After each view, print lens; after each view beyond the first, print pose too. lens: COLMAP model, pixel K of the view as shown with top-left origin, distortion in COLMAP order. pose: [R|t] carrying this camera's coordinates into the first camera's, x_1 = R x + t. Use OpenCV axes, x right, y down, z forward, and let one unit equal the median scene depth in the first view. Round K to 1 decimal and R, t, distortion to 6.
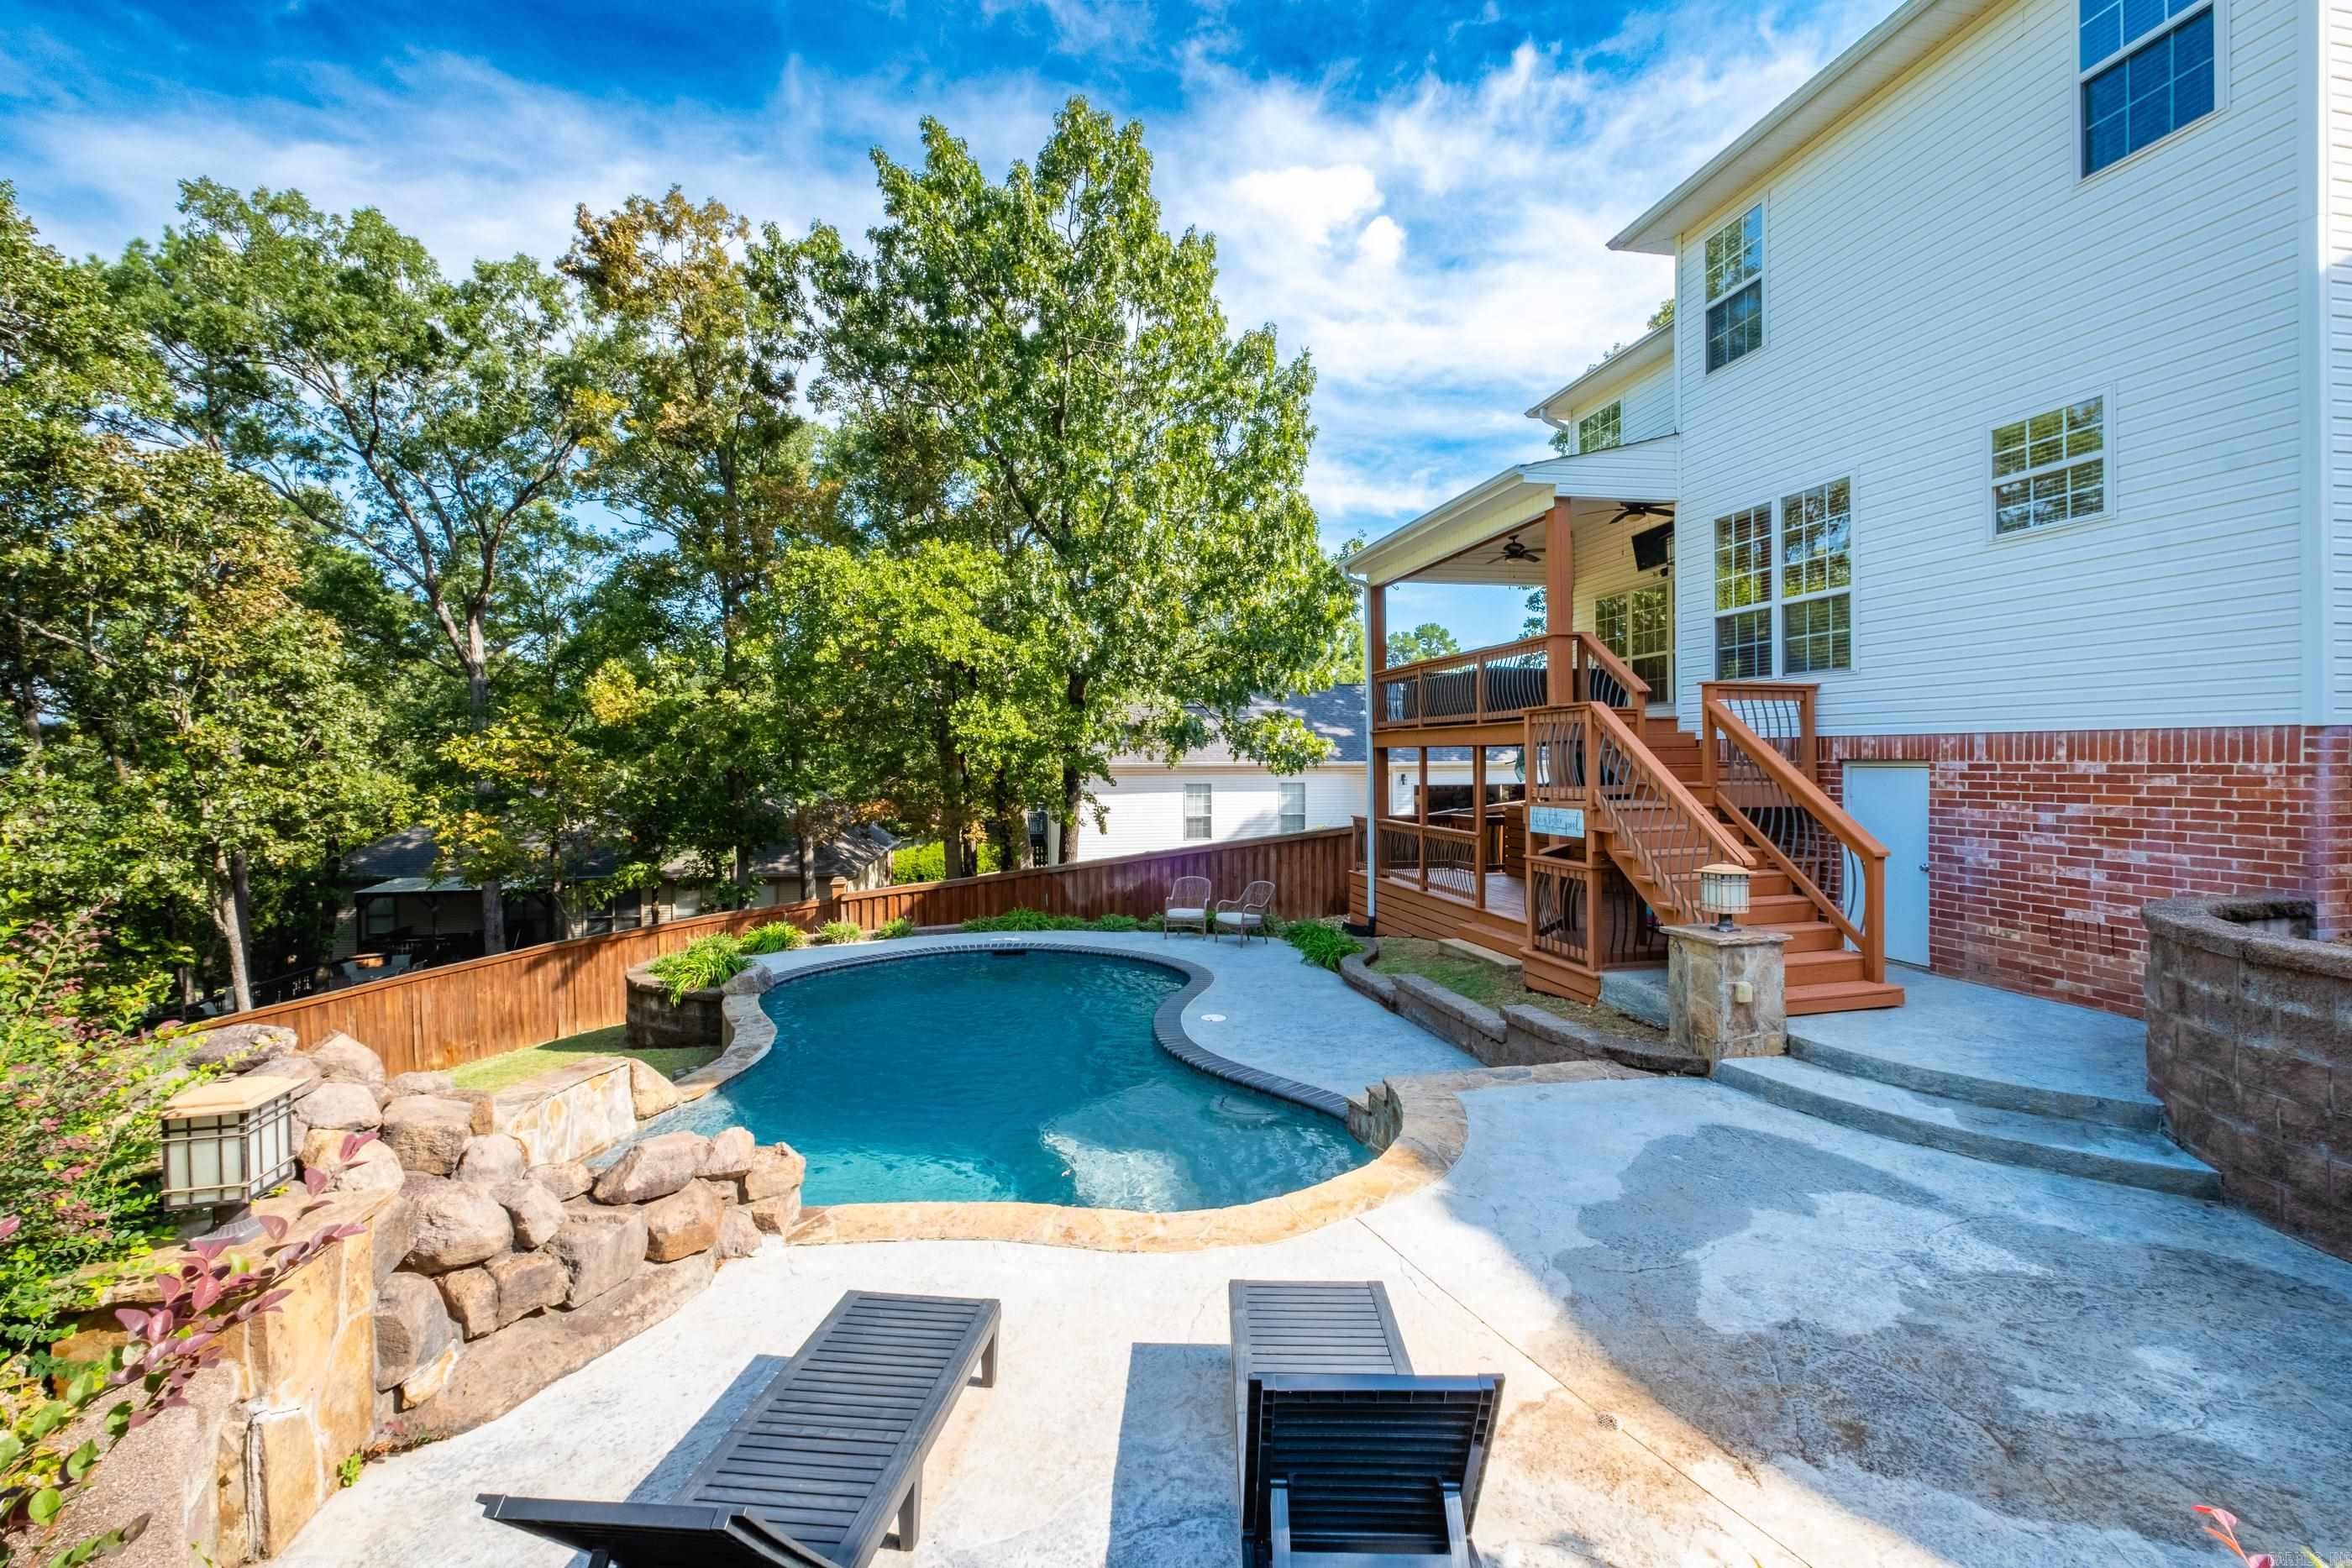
lens RADIAL K [[1016.4, 0, 1191.8], [0, 1016.4, 764.0], [0, 0, 1]] dist [0.005816, -0.003915]
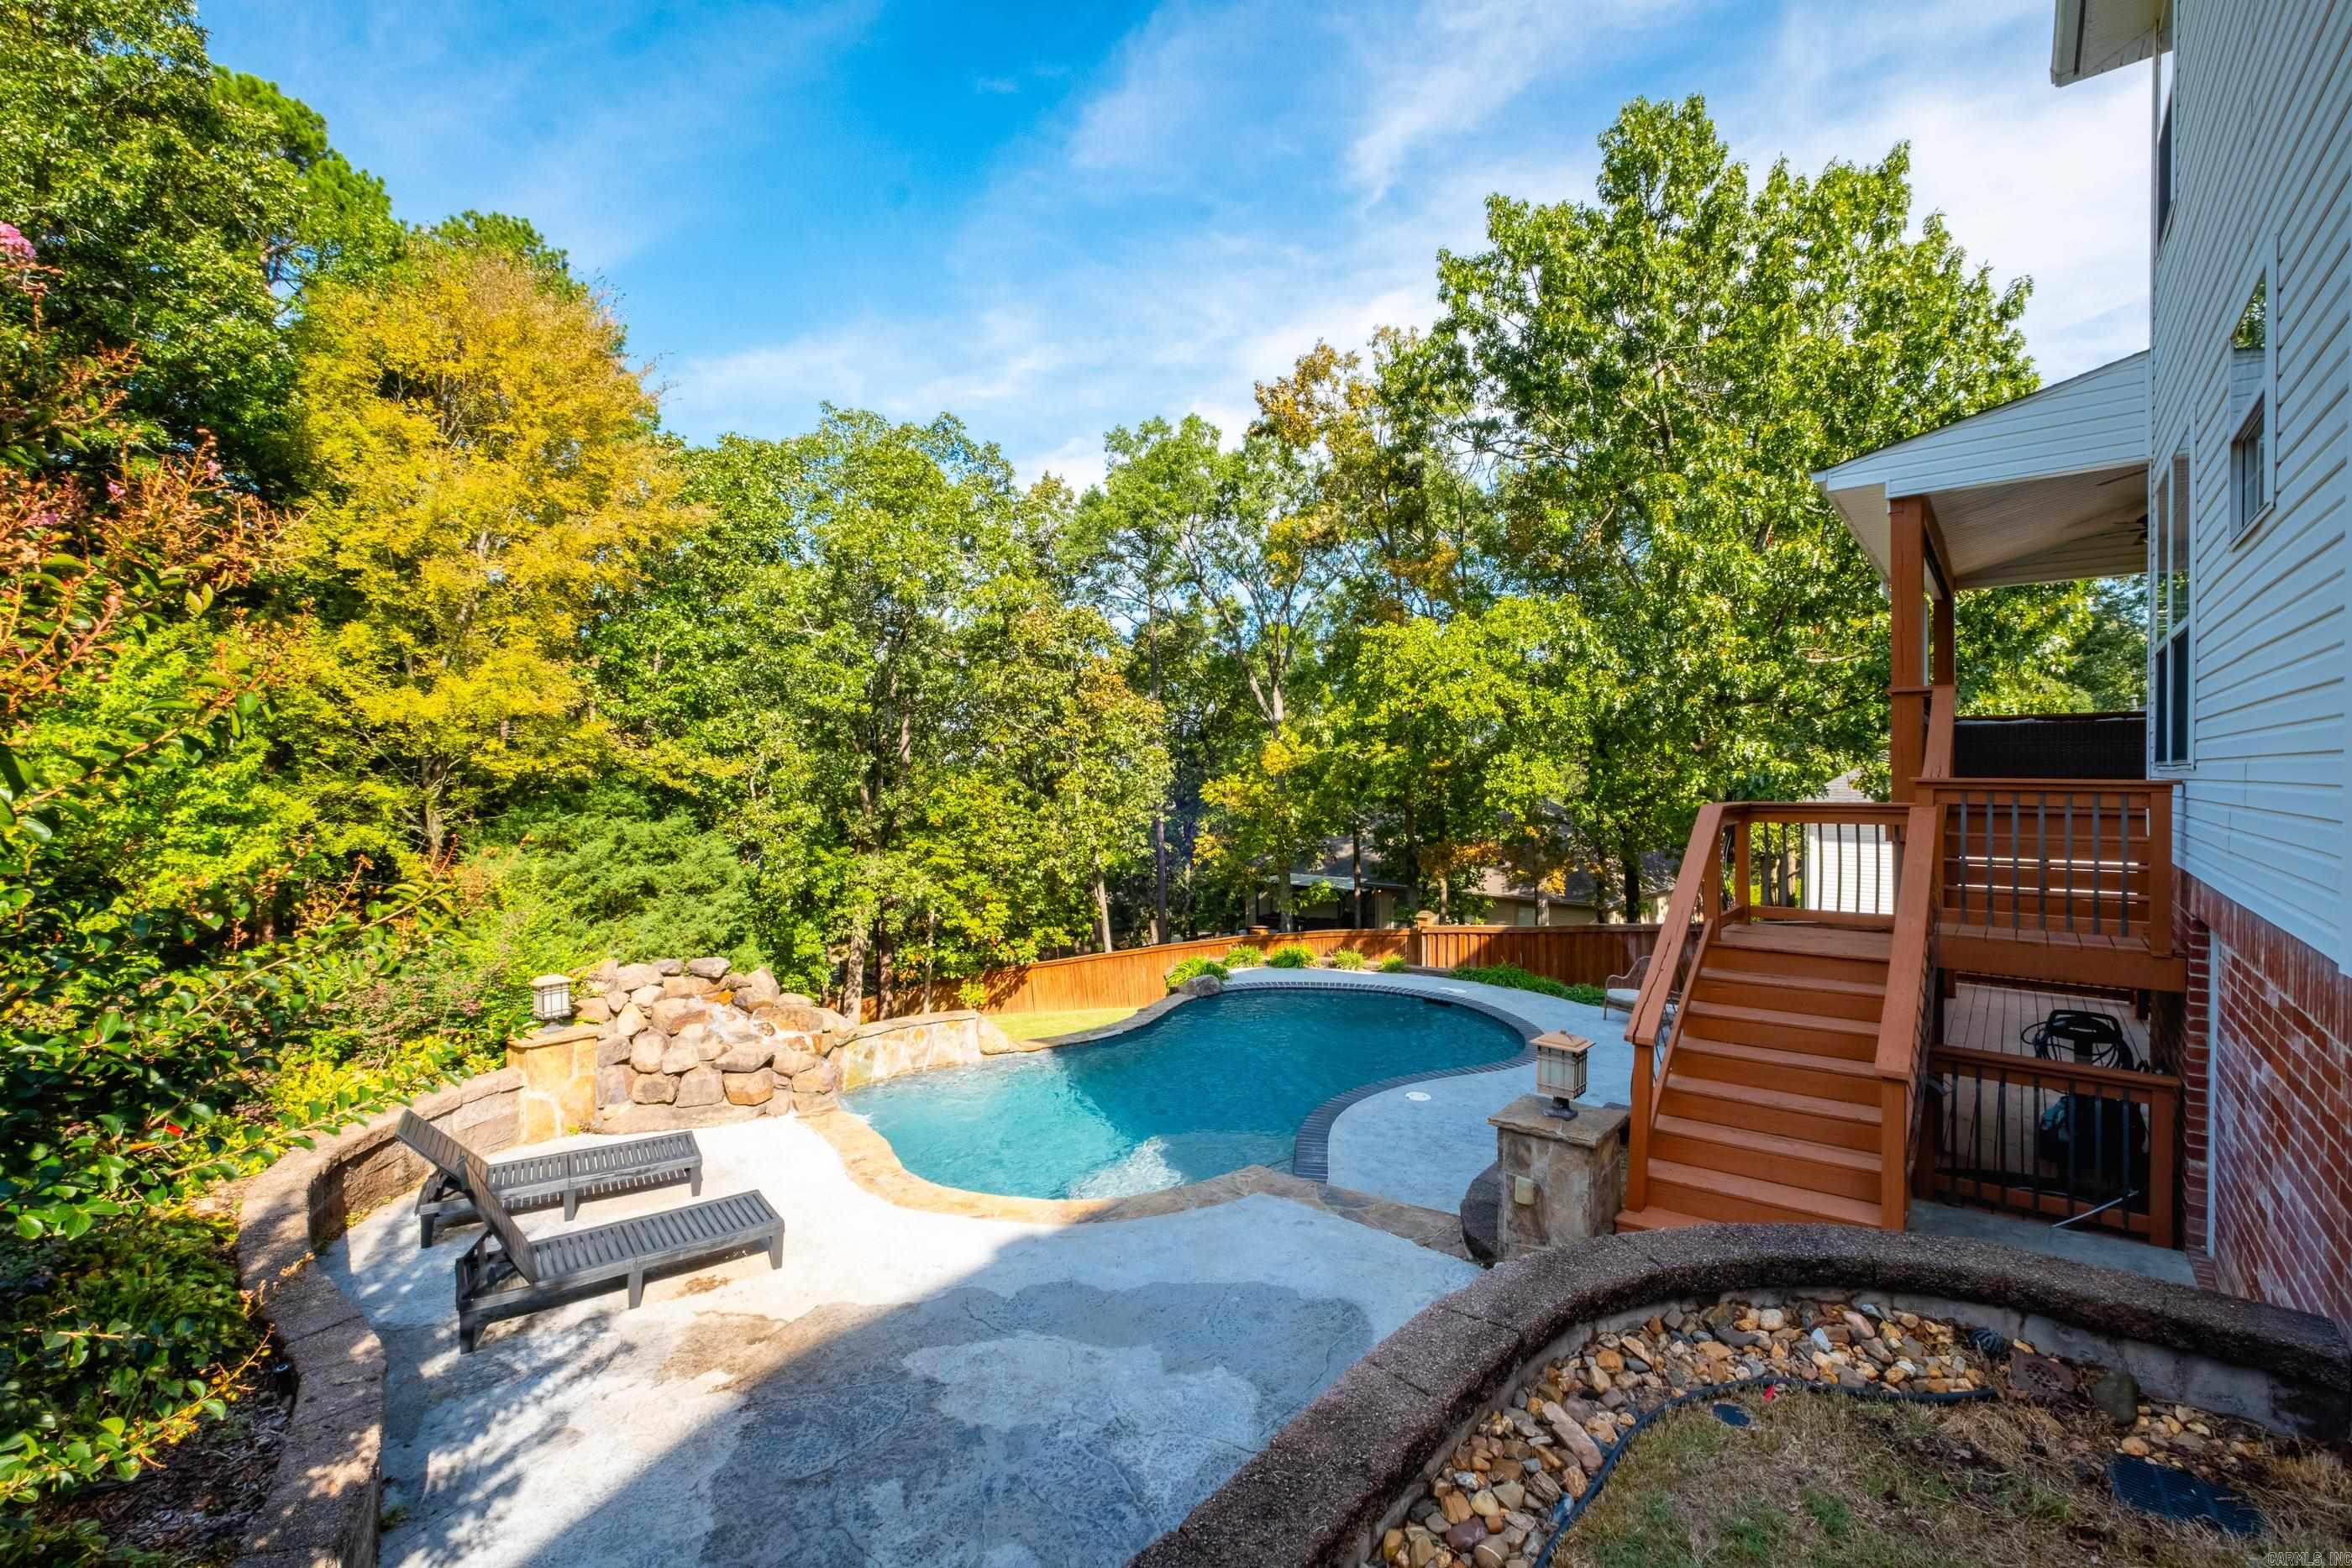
lens RADIAL K [[1016.4, 0, 1185.8], [0, 1016.4, 784.0], [0, 0, 1]] dist [0.005816, -0.003915]
pose [[0.622611, 0.014926, -0.782389, 0.728619], [-0.009230, 0.999889, 0.011730, -0.079692], [0.782477, -0.000082, 0.622679, 0.199450]]
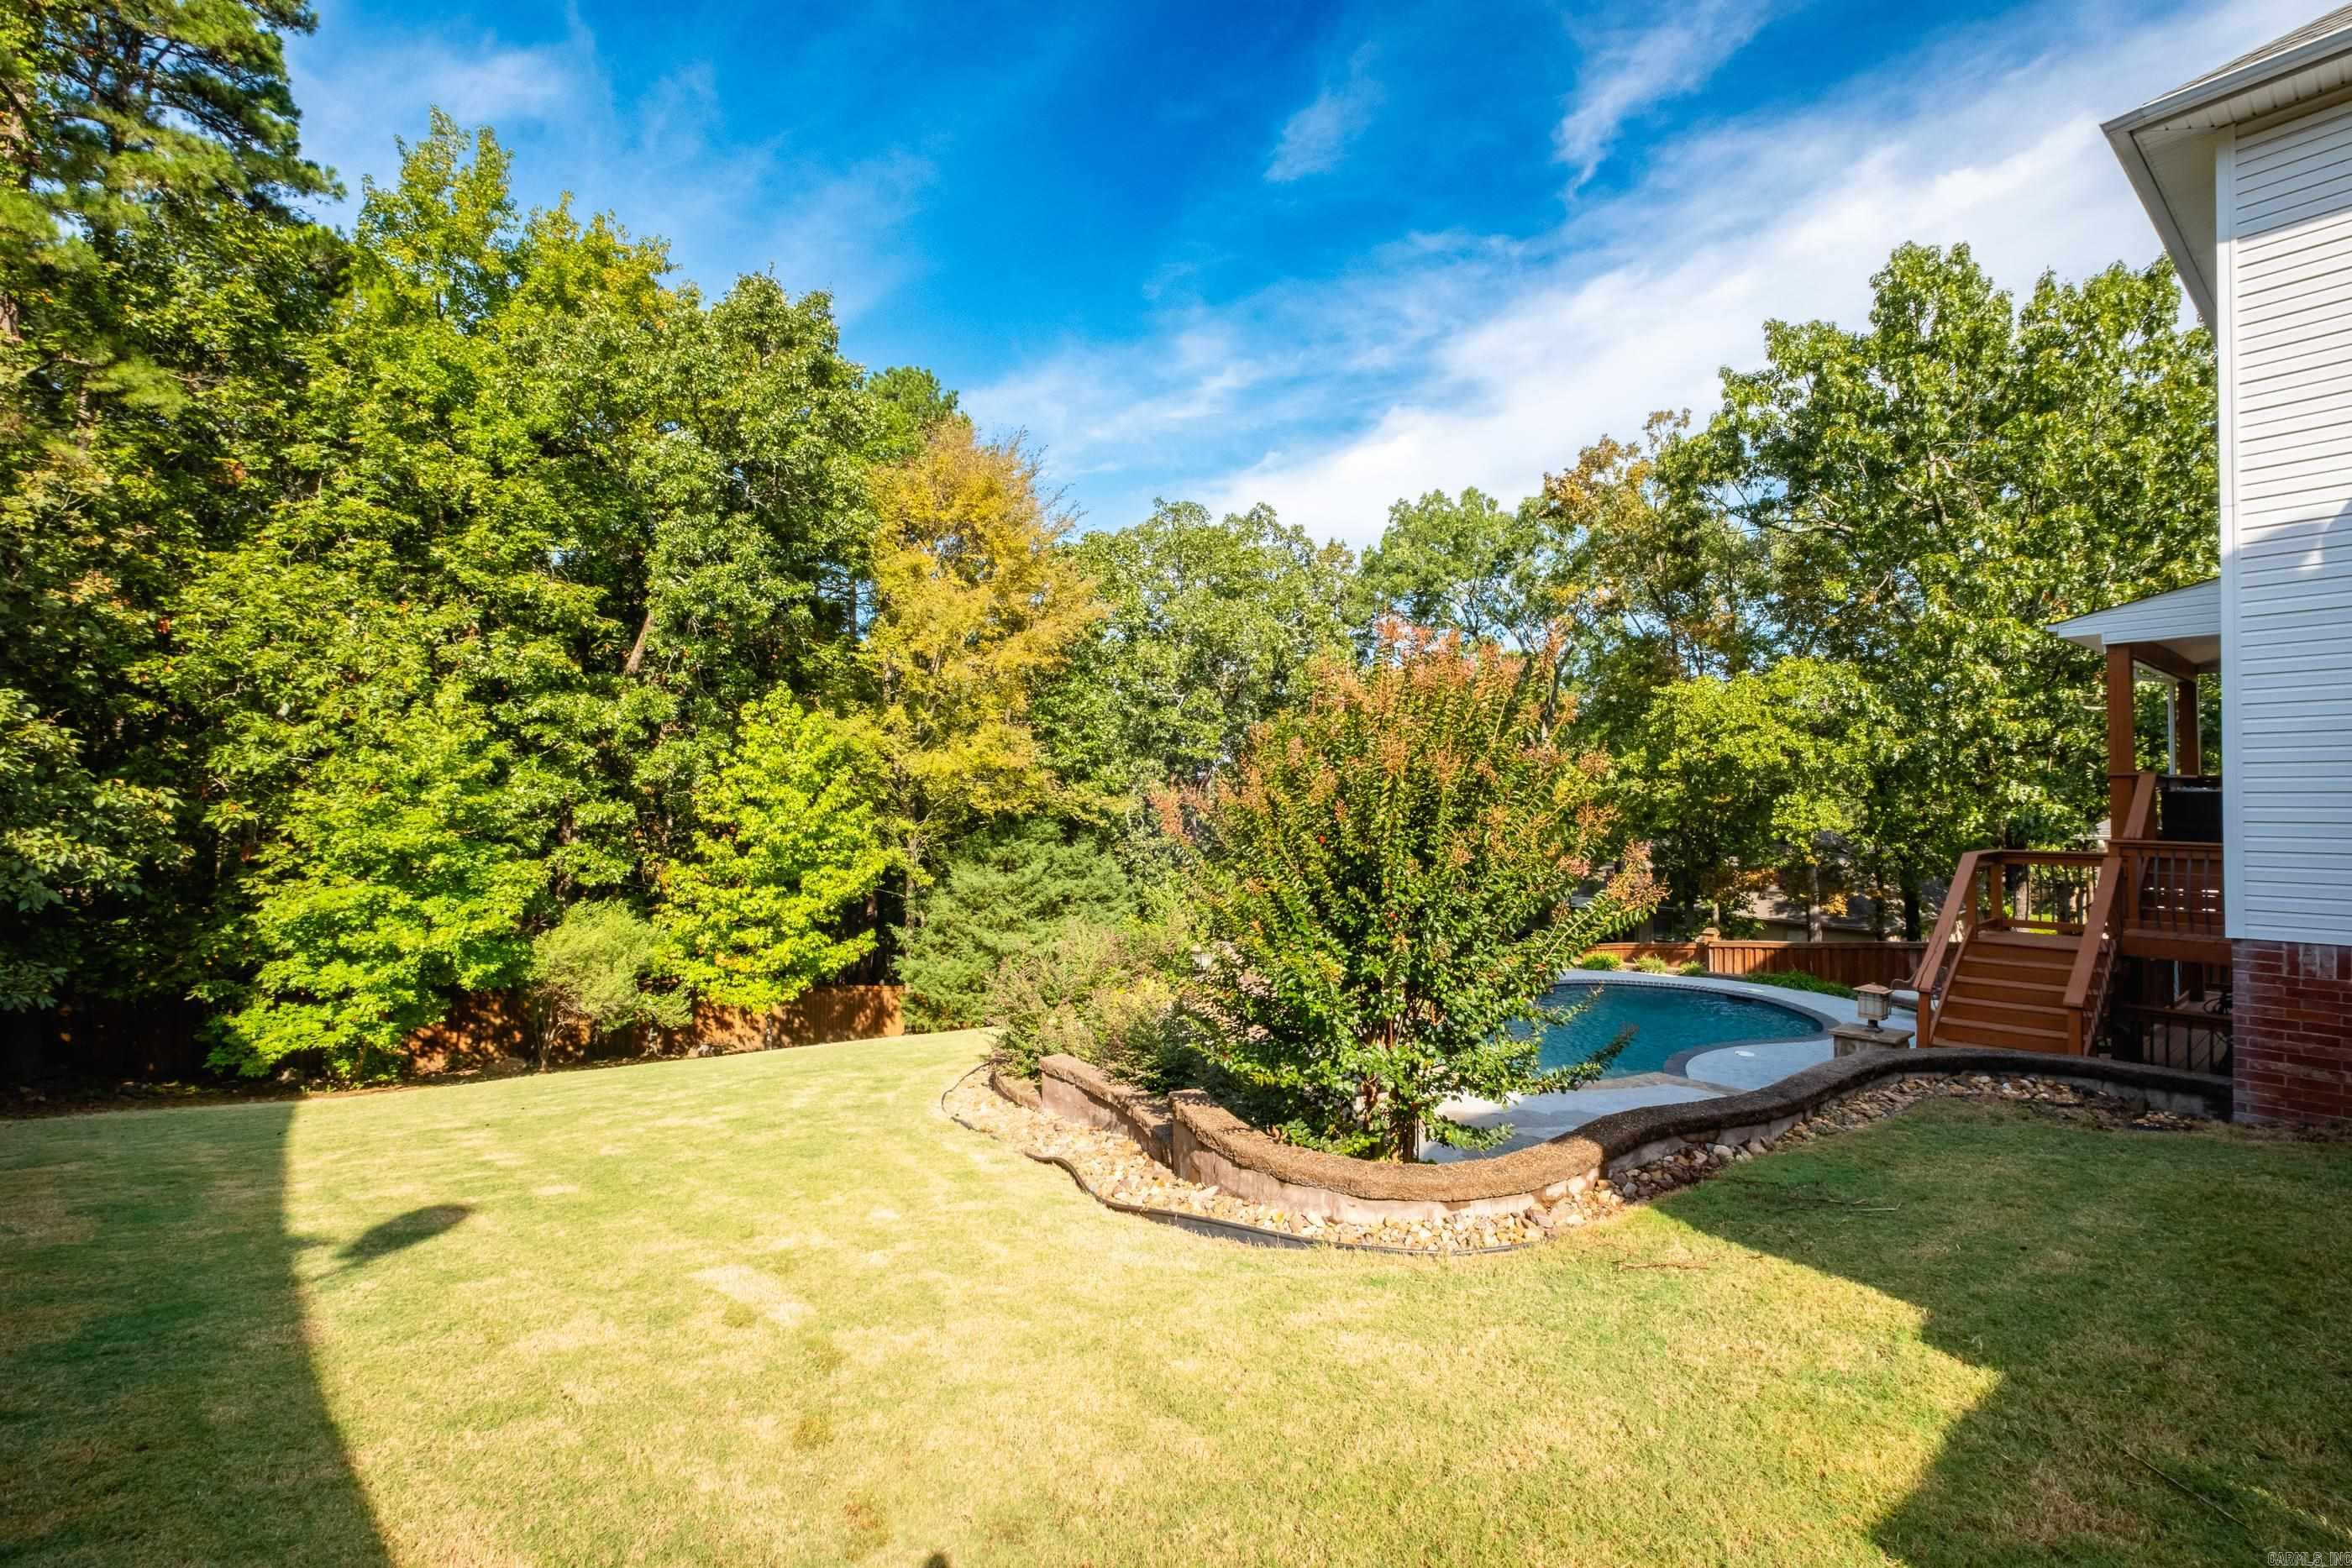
lens RADIAL K [[1016.4, 0, 1191.9], [0, 1016.4, 779.7], [0, 0, 1]] dist [0.005816, -0.003915]
pose [[0.460179, -0.002858, -0.887821, 1.003546], [-0.004310, 0.999976, -0.005453, -0.136731], [0.887815, 0.006336, 0.460156, -0.362972]]
